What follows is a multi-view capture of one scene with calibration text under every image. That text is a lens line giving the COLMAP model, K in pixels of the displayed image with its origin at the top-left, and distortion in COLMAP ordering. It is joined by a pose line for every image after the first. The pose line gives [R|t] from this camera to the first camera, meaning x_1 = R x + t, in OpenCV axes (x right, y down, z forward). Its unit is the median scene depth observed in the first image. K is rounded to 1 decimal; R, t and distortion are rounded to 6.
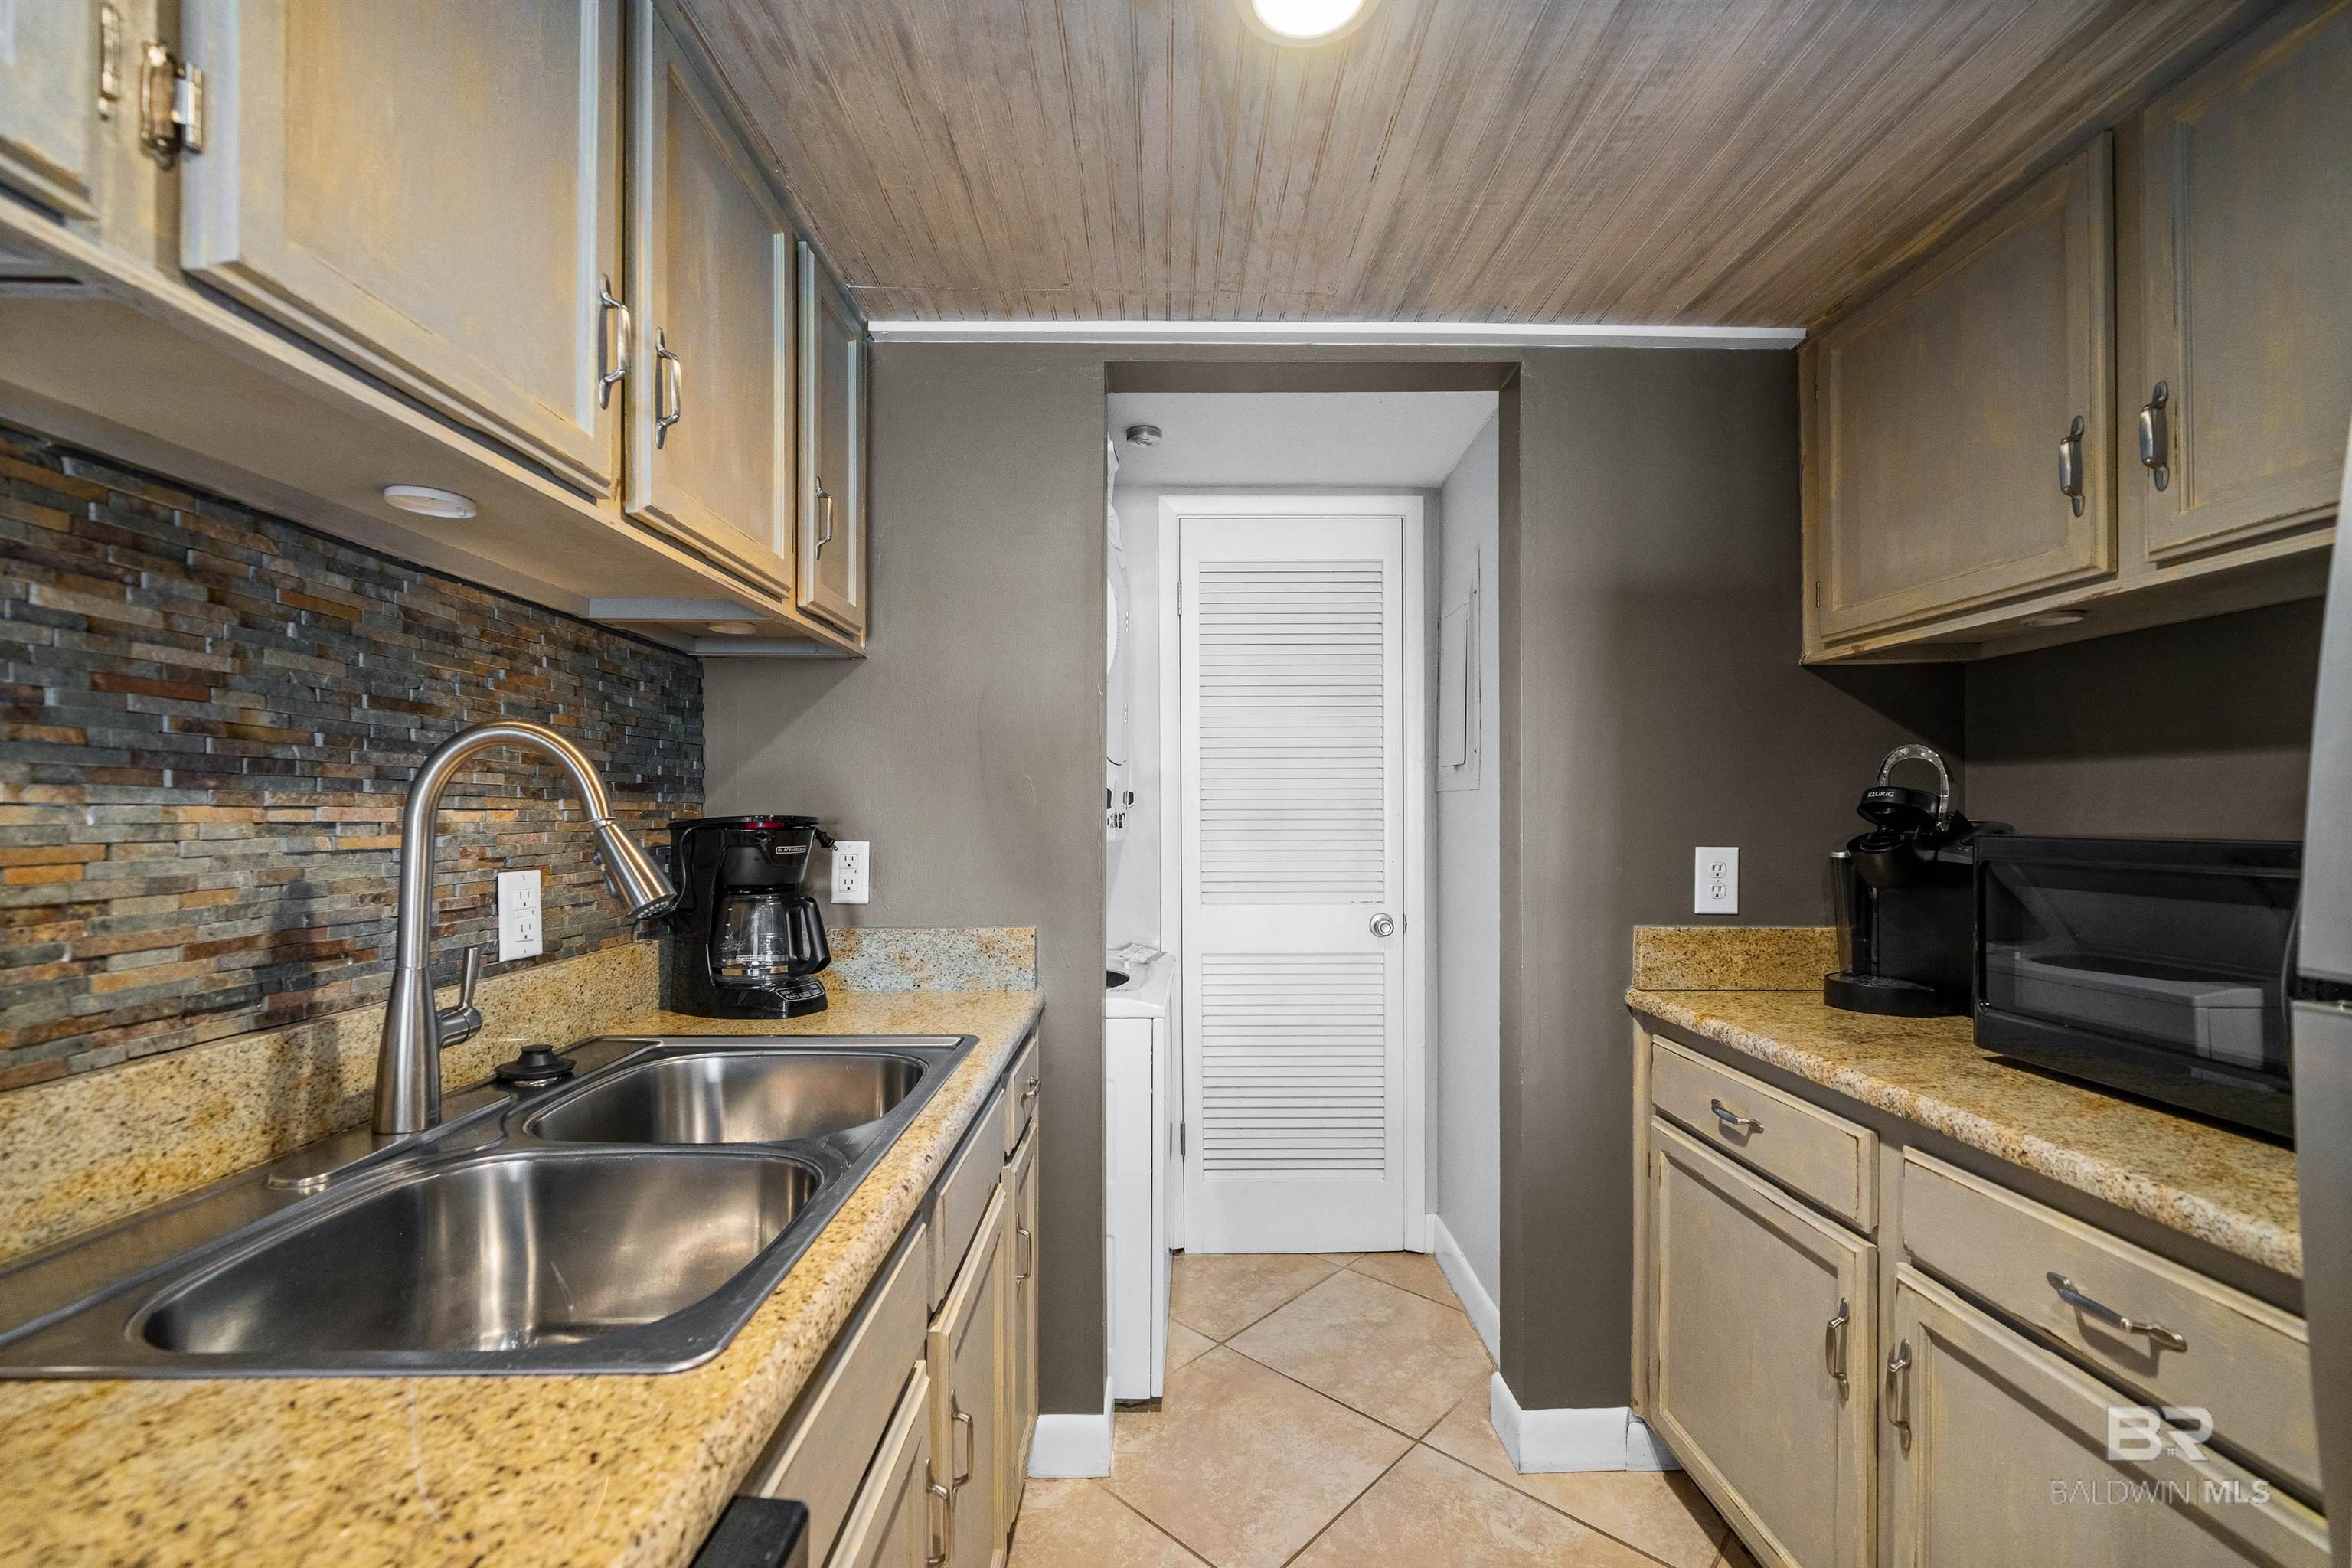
lens RADIAL K [[961.7, 0, 1180.4], [0, 961.7, 815.7], [0, 0, 1]] dist [-0.003961, 0.001283]
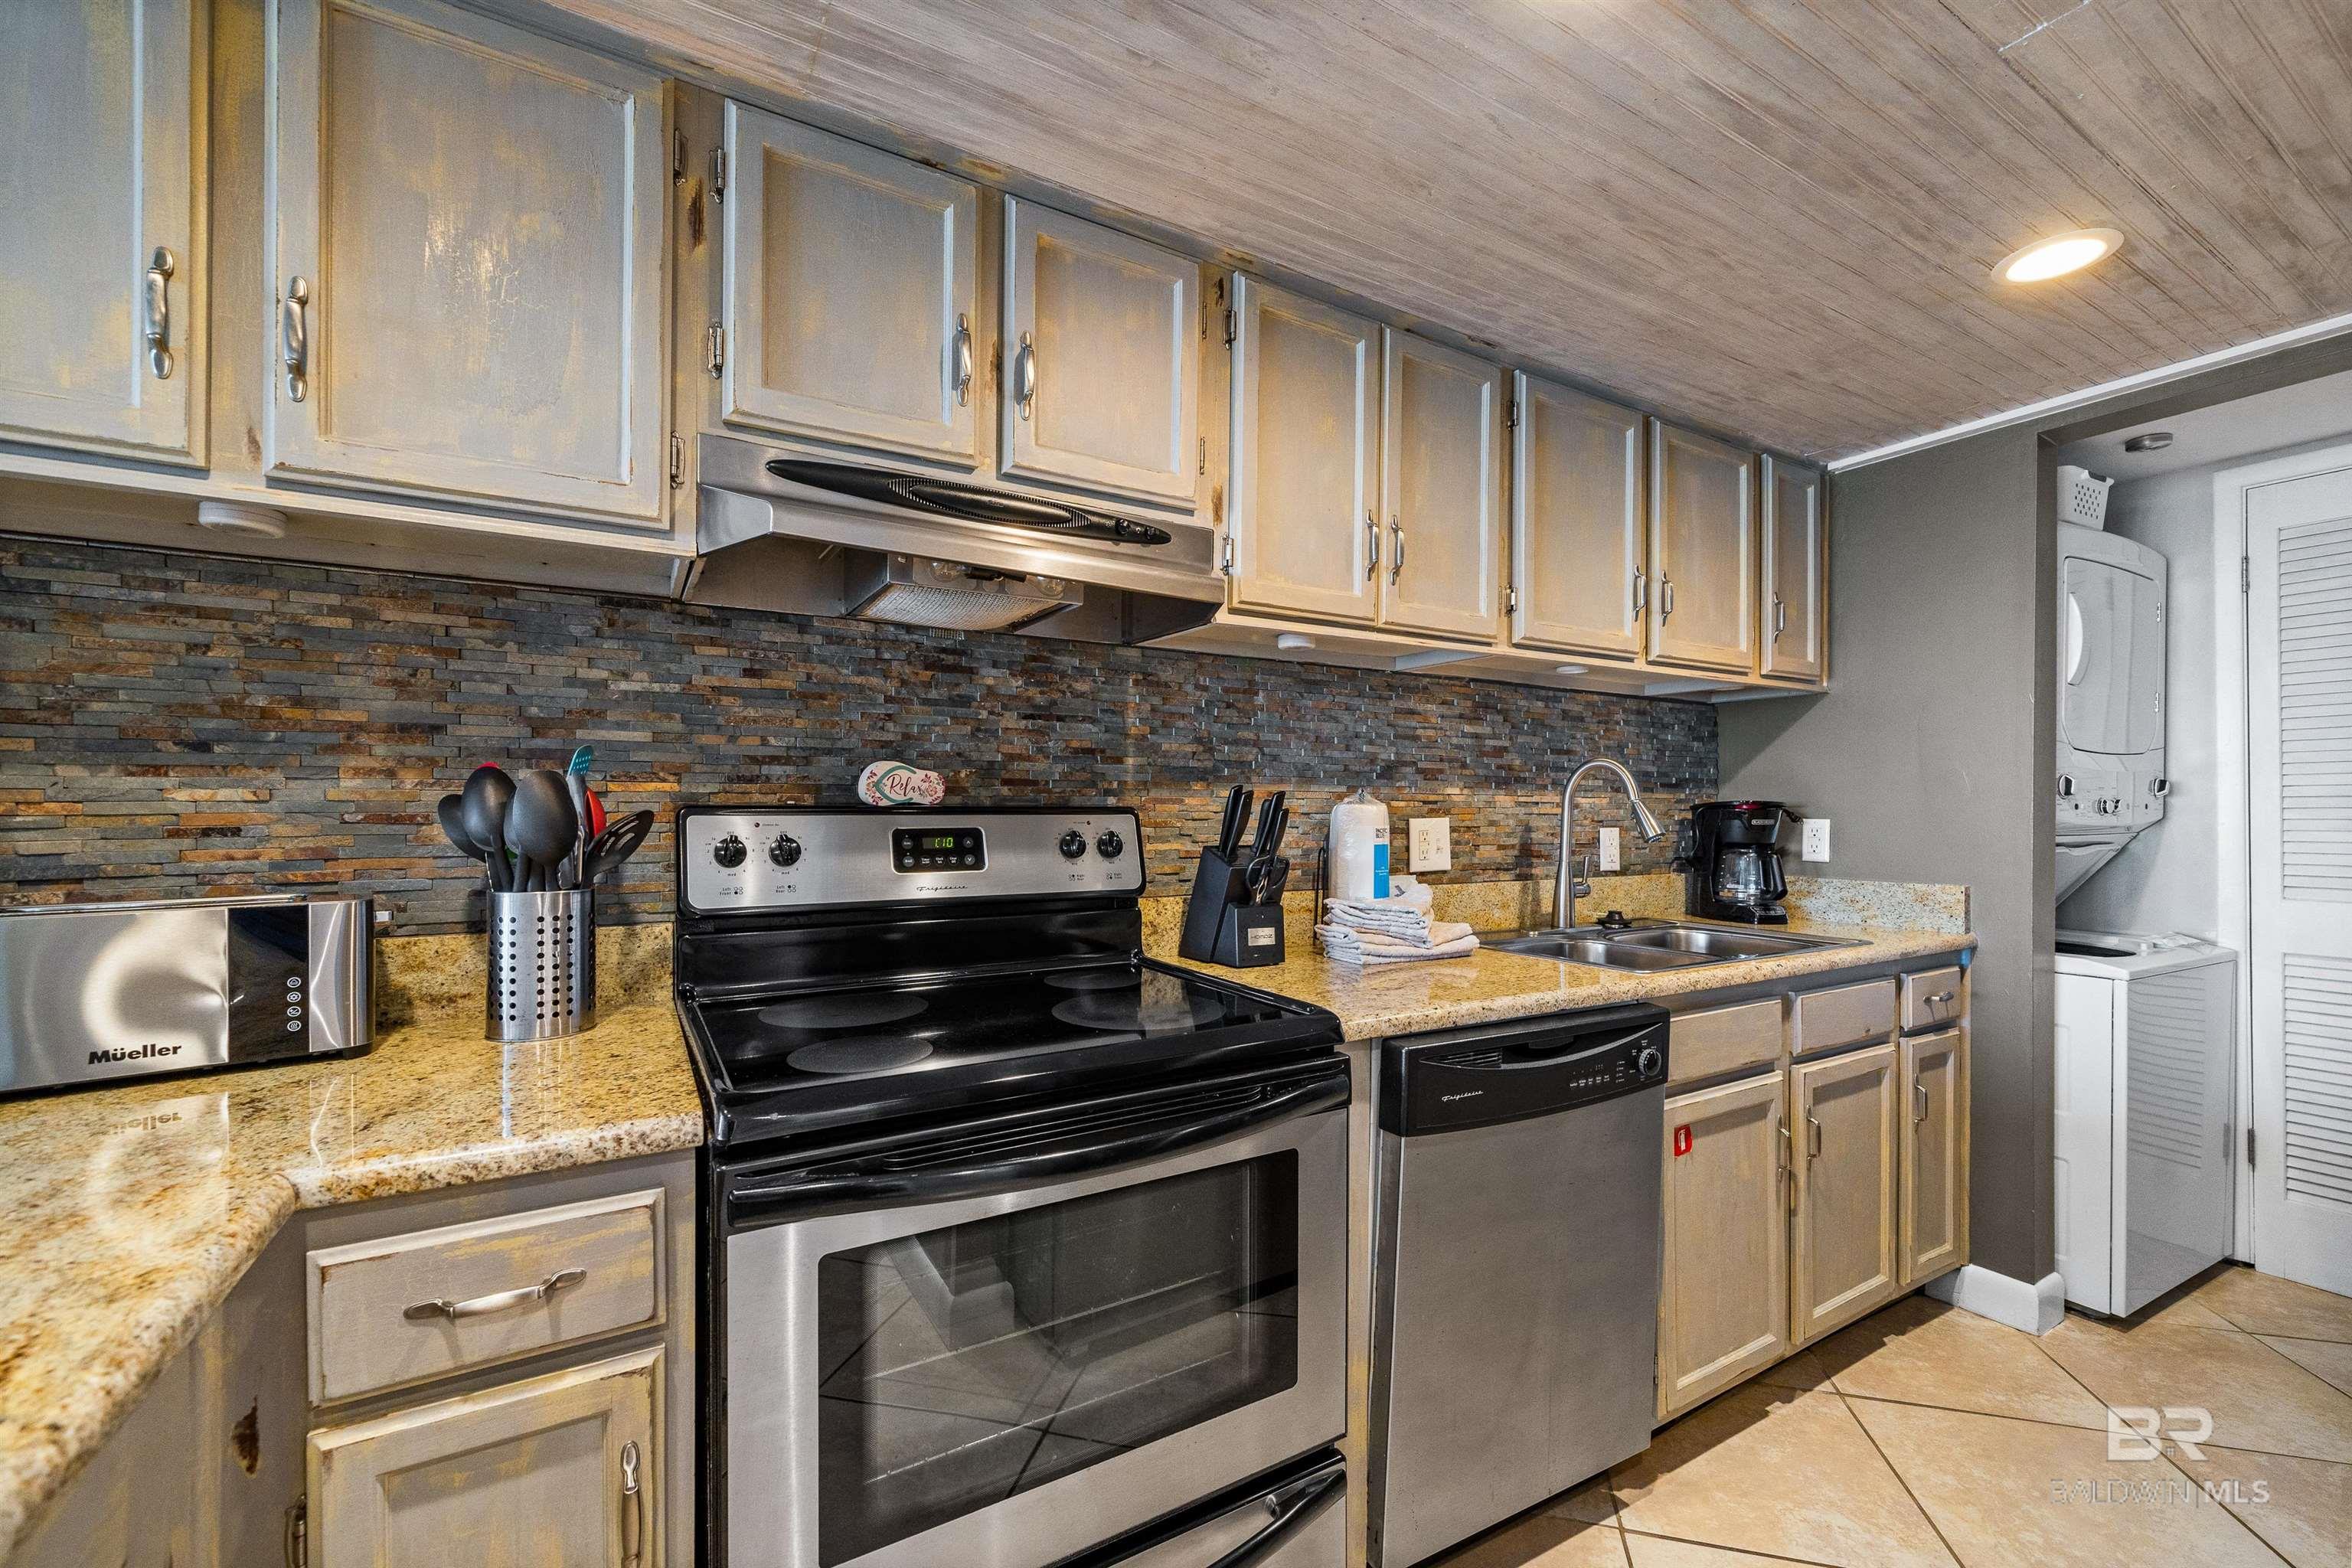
lens RADIAL K [[961.7, 0, 1178.2], [0, 961.7, 804.5], [0, 0, 1]] dist [-0.003961, 0.001283]
pose [[0.492112, -0.001649, -0.870530, 0.664385], [-0.005444, 0.999973, -0.004971, 0.024854], [0.870515, 0.007185, 0.492090, -0.835282]]
